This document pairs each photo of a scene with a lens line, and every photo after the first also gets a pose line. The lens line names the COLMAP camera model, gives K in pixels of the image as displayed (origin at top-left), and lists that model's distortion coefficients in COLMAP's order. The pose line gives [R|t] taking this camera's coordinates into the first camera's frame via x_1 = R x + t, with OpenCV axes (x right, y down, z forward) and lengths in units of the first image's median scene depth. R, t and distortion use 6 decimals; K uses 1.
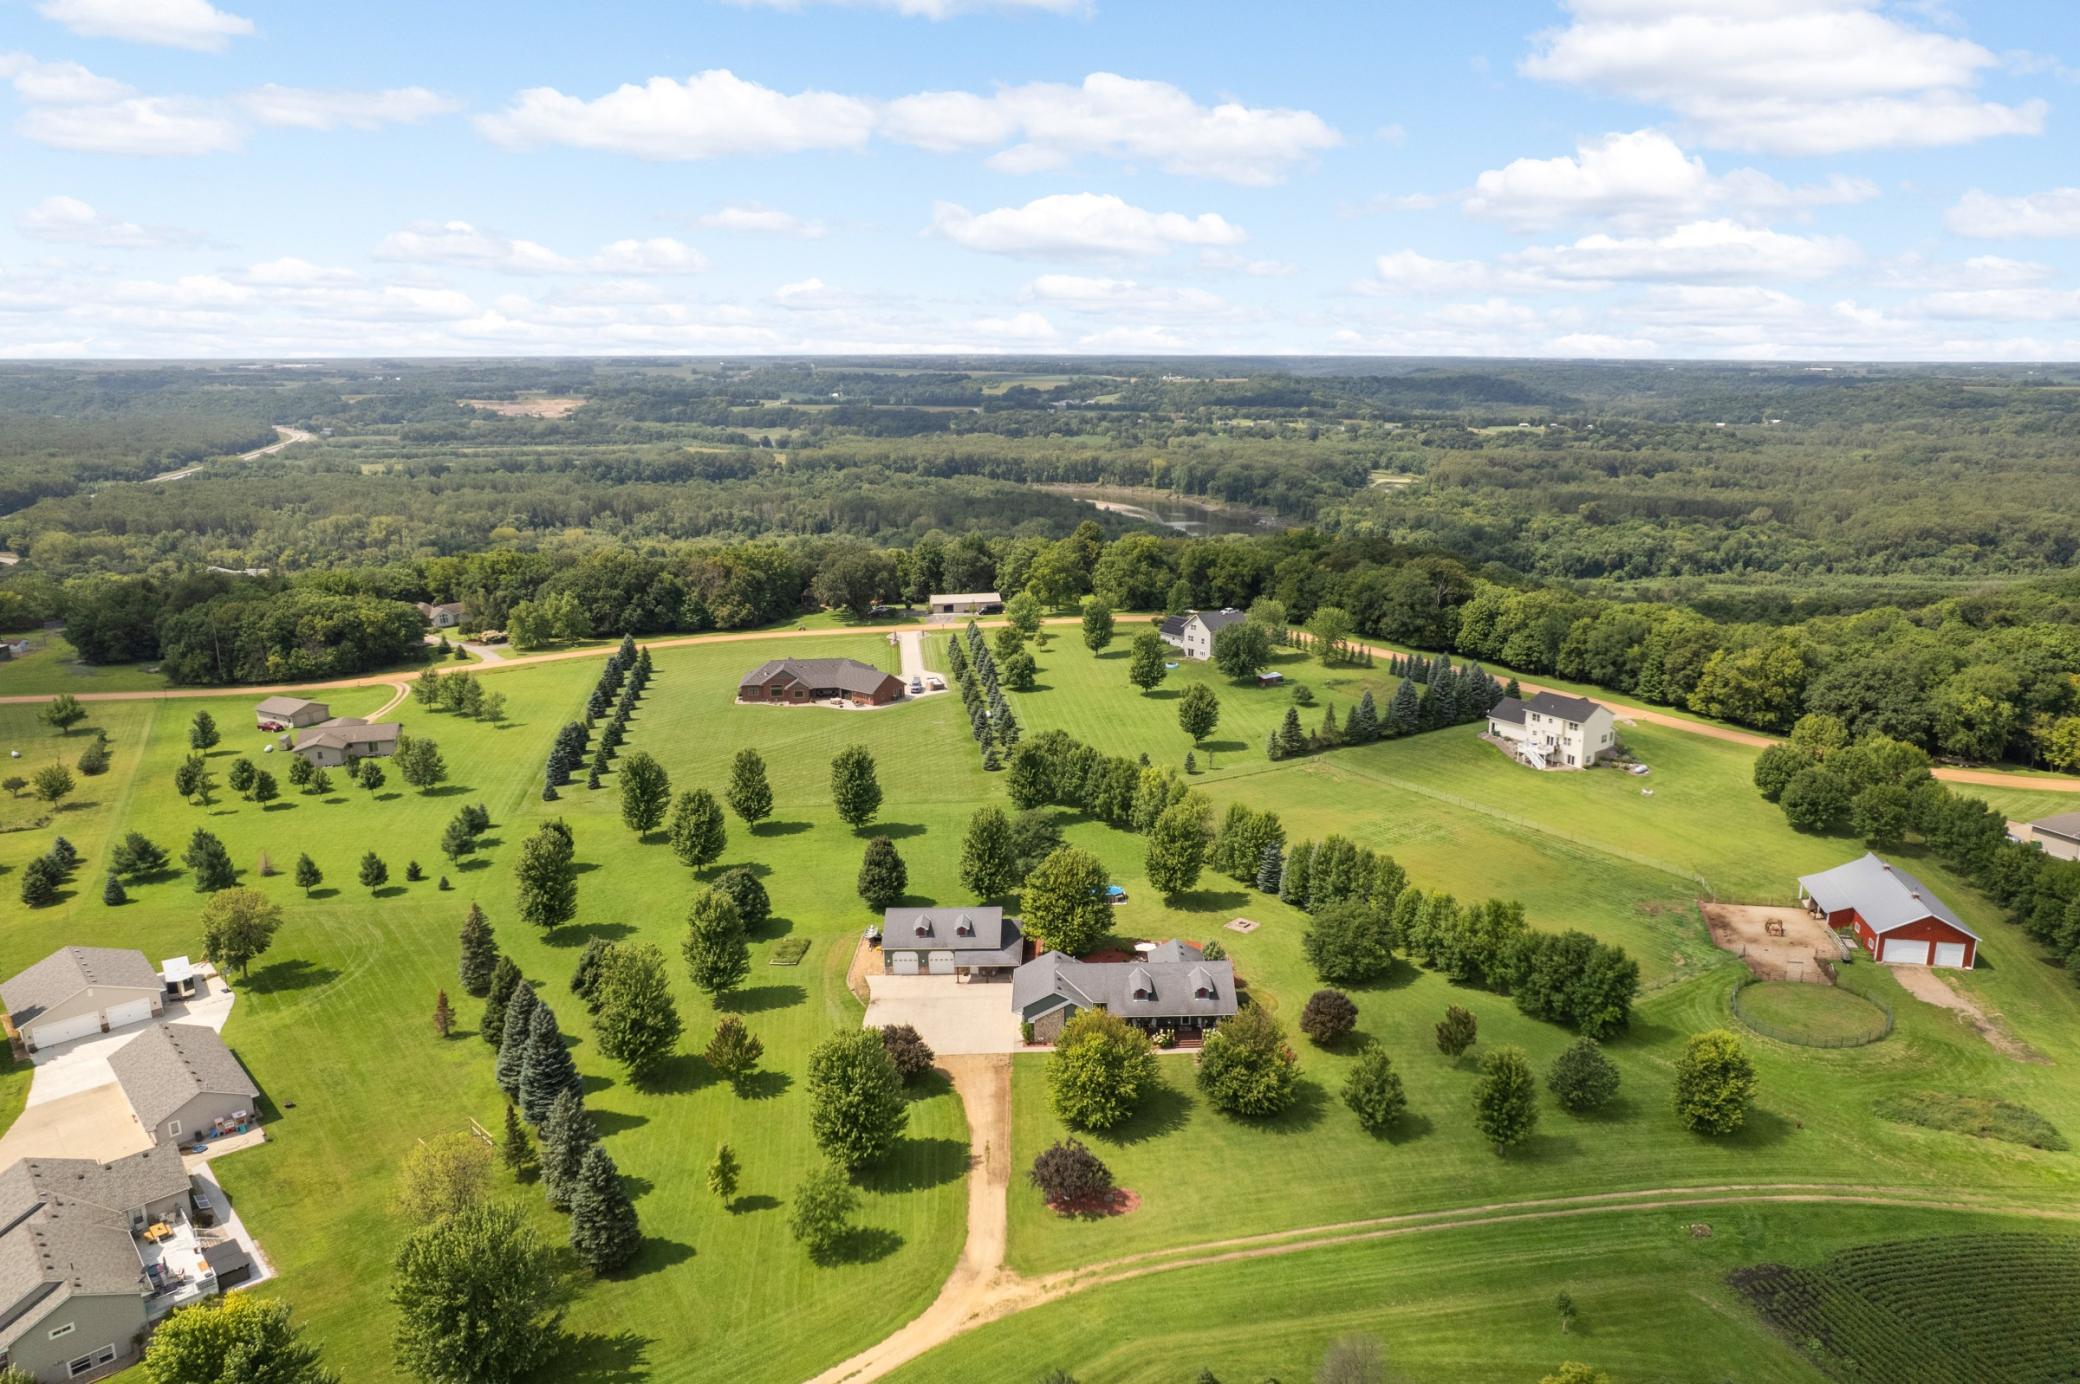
lens RADIAL K [[1348.6, 0, 1040.0], [0, 1348.6, 692.0], [0, 0, 1]] dist [-0.061567, 0.046309]
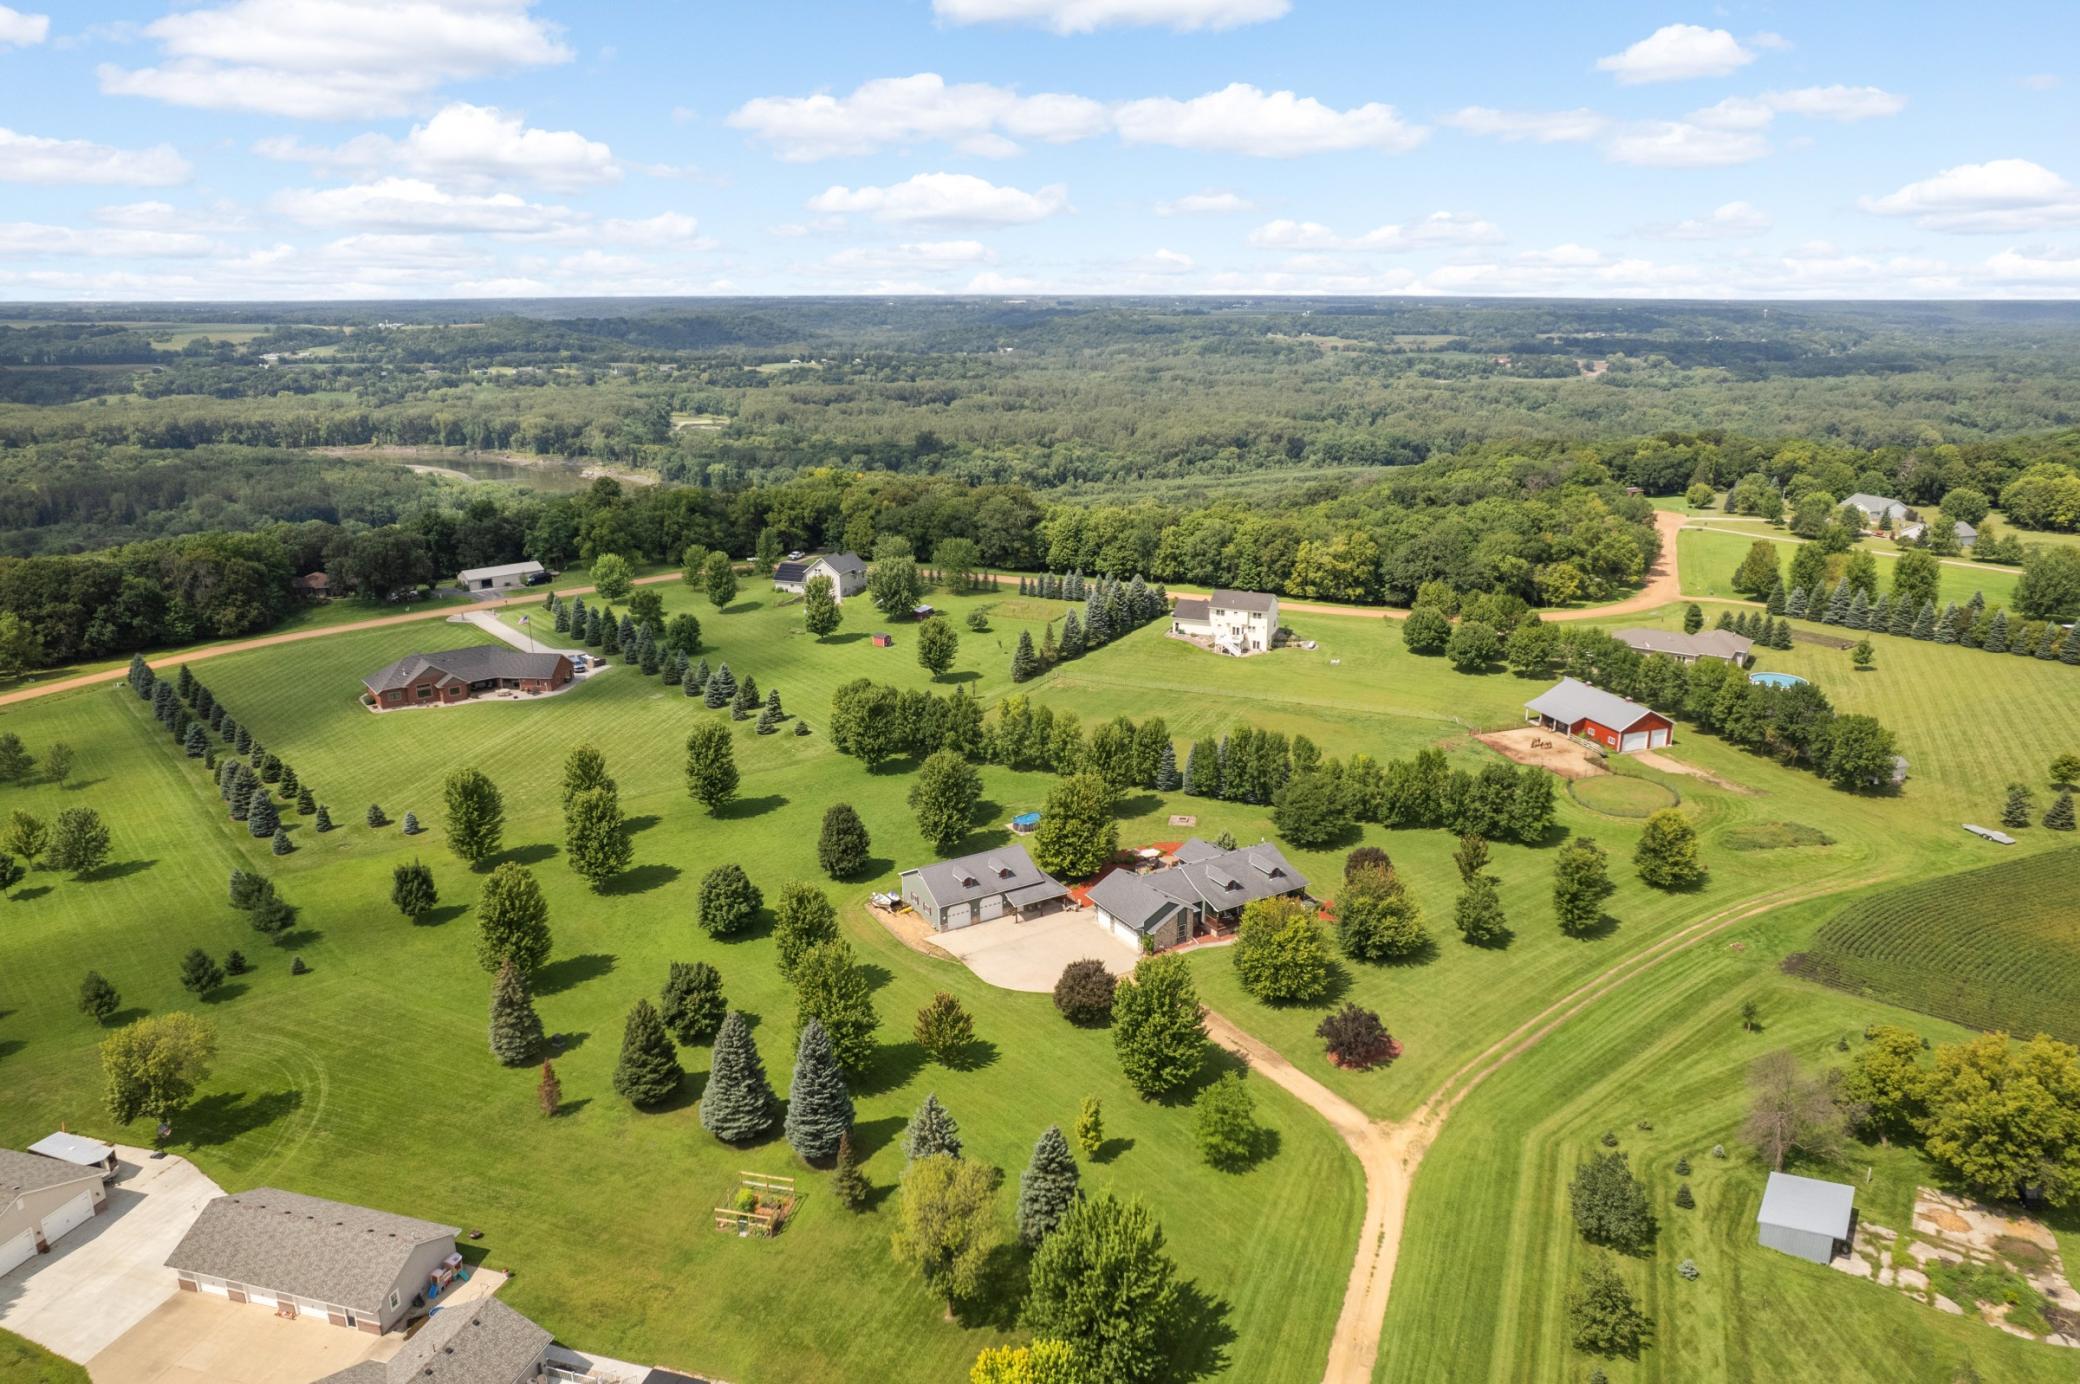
lens RADIAL K [[1348.6, 0, 1040.0], [0, 1348.6, 692.0], [0, 0, 1]] dist [-0.061567, 0.046309]
pose [[0.867524, -0.144054, 0.476078, -0.266275], [0.123923, 0.989558, 0.073609, -0.014741], [-0.481711, -0.004861, 0.876317, 0.055601]]
